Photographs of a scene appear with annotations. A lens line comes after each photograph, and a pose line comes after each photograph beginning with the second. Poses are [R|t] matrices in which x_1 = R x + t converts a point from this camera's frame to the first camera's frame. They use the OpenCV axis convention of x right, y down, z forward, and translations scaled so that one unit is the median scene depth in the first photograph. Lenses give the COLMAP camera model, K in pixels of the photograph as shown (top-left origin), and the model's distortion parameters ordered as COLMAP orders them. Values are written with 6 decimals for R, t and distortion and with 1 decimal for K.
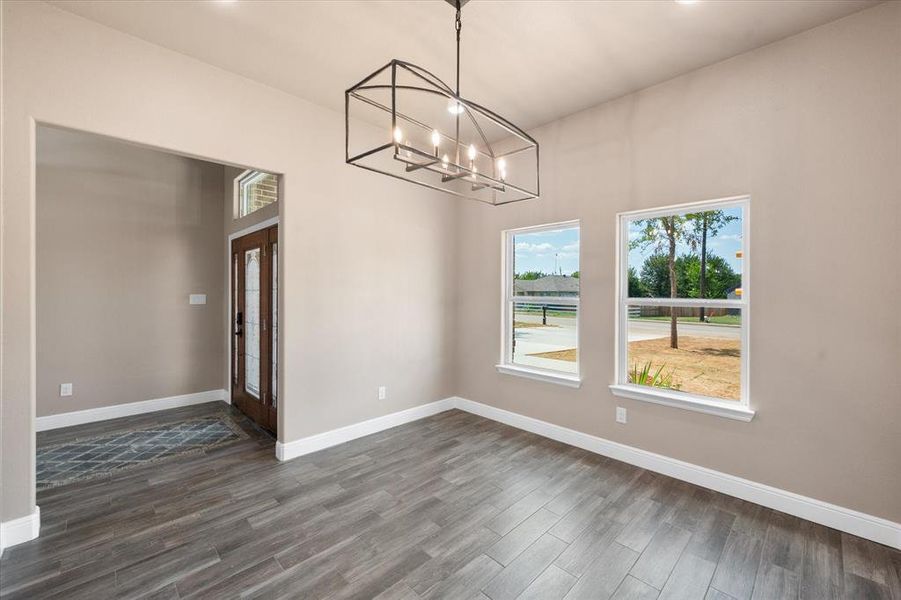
lens RADIAL K [[370.4, 0, 455.1], [0, 370.4, 298.0], [0, 0, 1]] dist [-0.008278, -0.000148]
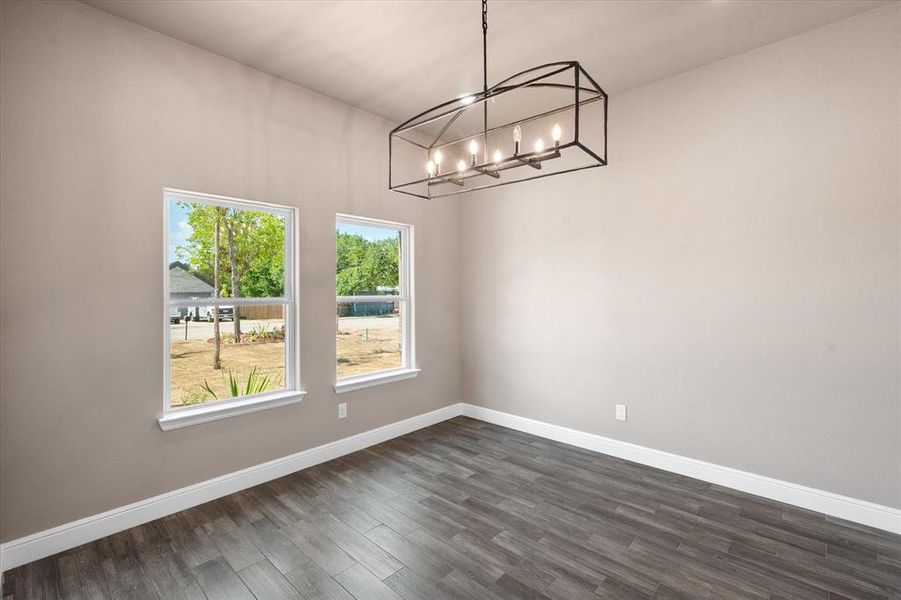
lens RADIAL K [[404.9, 0, 454.2], [0, 404.9, 293.2], [0, 0, 1]] dist [-0.007066, -0.000701]
pose [[-0.042514, -0.006138, 0.999077, -0.666891], [0.028195, 0.999575, 0.007341, -0.006619], [-0.998698, 0.028481, -0.042323, 0.720346]]
